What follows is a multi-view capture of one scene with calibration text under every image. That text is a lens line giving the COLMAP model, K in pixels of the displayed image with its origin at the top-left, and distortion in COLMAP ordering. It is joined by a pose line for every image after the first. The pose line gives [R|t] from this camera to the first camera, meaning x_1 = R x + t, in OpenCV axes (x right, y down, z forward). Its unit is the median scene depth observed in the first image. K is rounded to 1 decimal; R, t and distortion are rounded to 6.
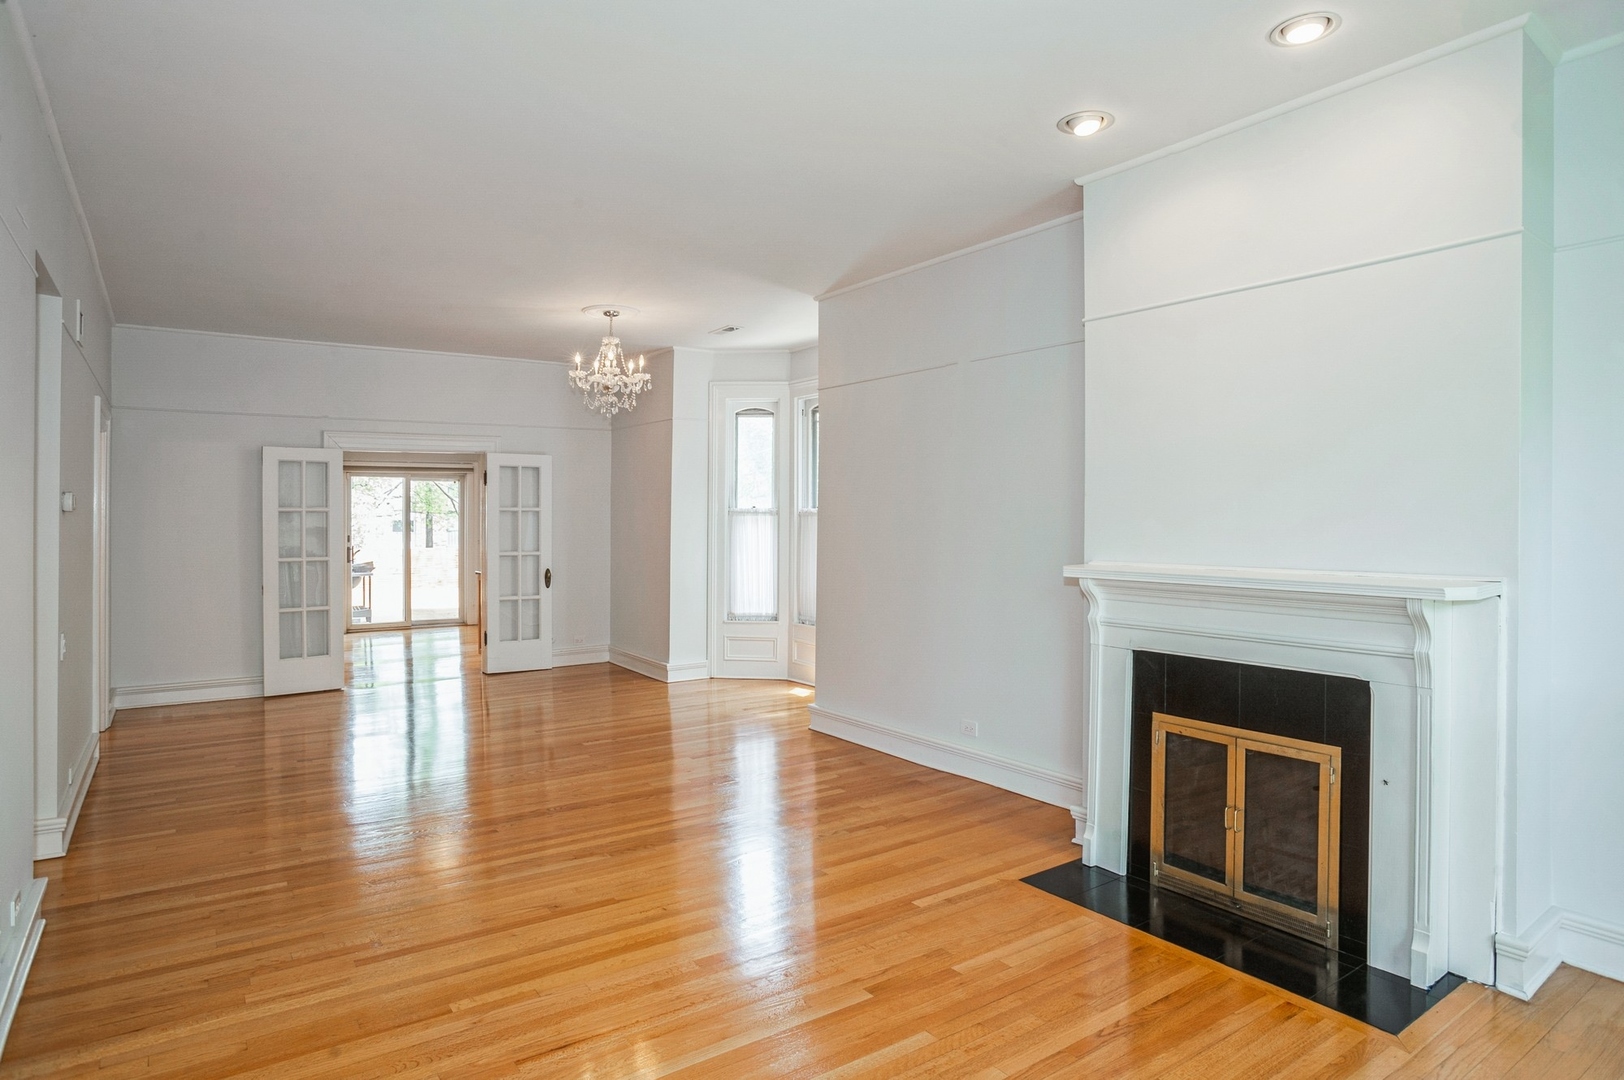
lens RADIAL K [[919.4, 0, 811.6], [0, 919.4, 524.6], [0, 0, 1]] dist [-0.008407, -0.000396]
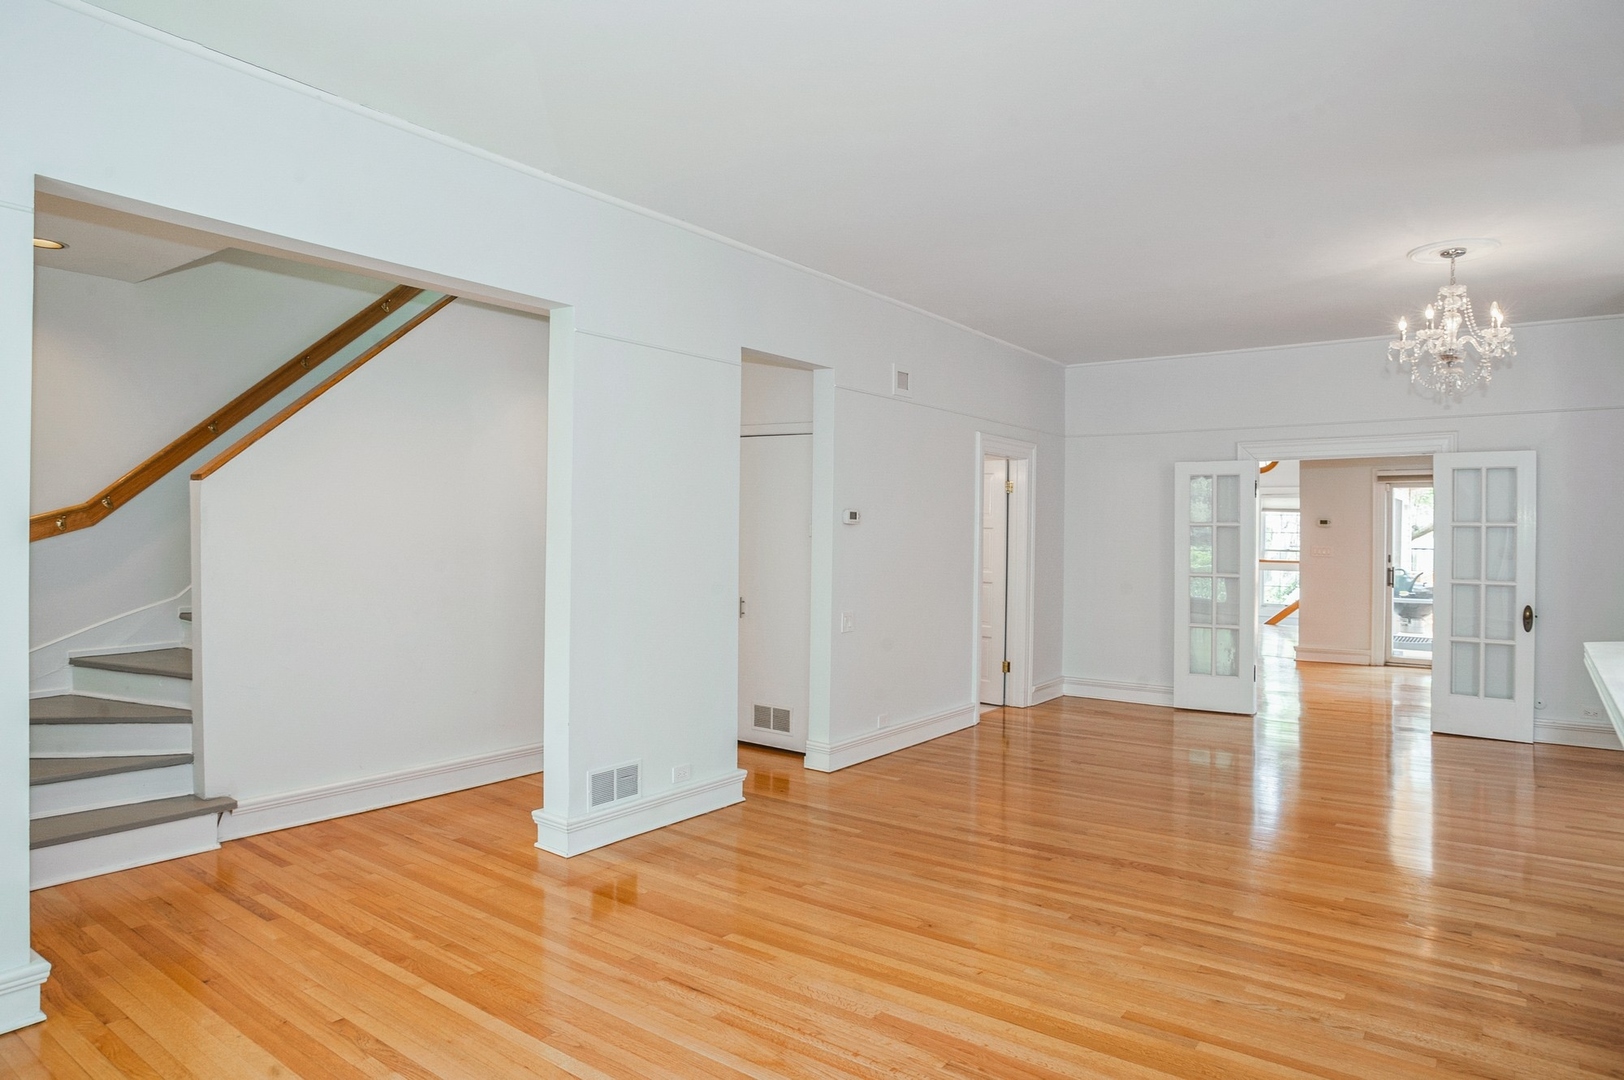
lens RADIAL K [[1022.0, 0, 818.6], [0, 1022.0, 546.8], [0, 0, 1]] dist [-0.024962, -0.000210]
pose [[0.338594, 0.020485, -0.940710, 0.333621], [-0.015190, 0.999752, 0.016303, -0.003947], [0.940810, 0.008769, 0.338821, 0.240992]]
